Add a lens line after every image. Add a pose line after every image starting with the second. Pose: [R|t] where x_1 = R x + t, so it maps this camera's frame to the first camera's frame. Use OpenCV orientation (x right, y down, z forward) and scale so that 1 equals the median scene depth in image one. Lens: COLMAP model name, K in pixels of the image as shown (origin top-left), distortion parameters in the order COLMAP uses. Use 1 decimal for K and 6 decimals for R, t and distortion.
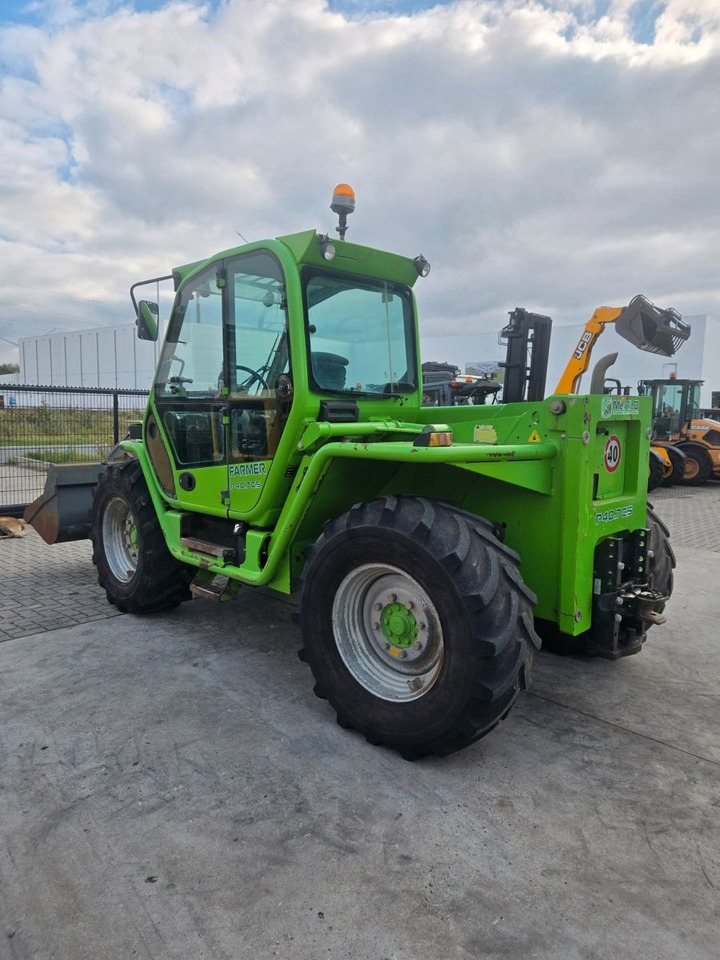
lens RADIAL K [[635.5, 0, 360.0], [0, 635.5, 480.0], [0, 0, 1]] dist [0.033141, -0.001202]
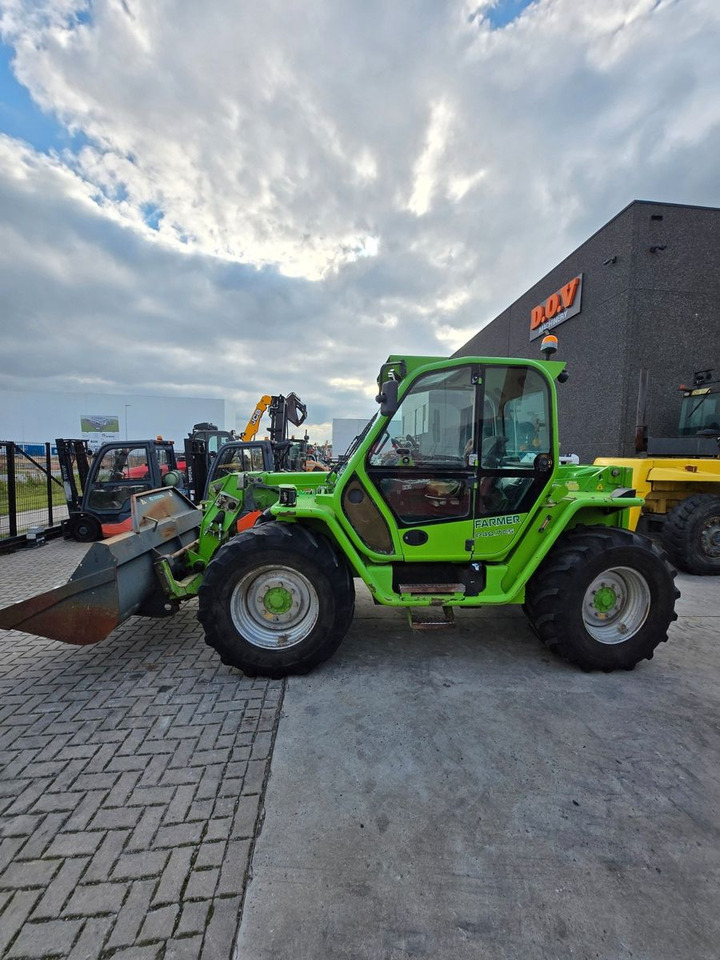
lens RADIAL K [[377.1, 0, 367.5], [0, 377.1, 484.9], [0, 0, 1]] dist [-0.002104, 0.000033]
pose [[0.651569, -0.056396, 0.756490, -0.860028], [0.070772, 0.997402, 0.013399, -0.111676], [-0.755281, 0.044808, 0.653868, 0.610140]]
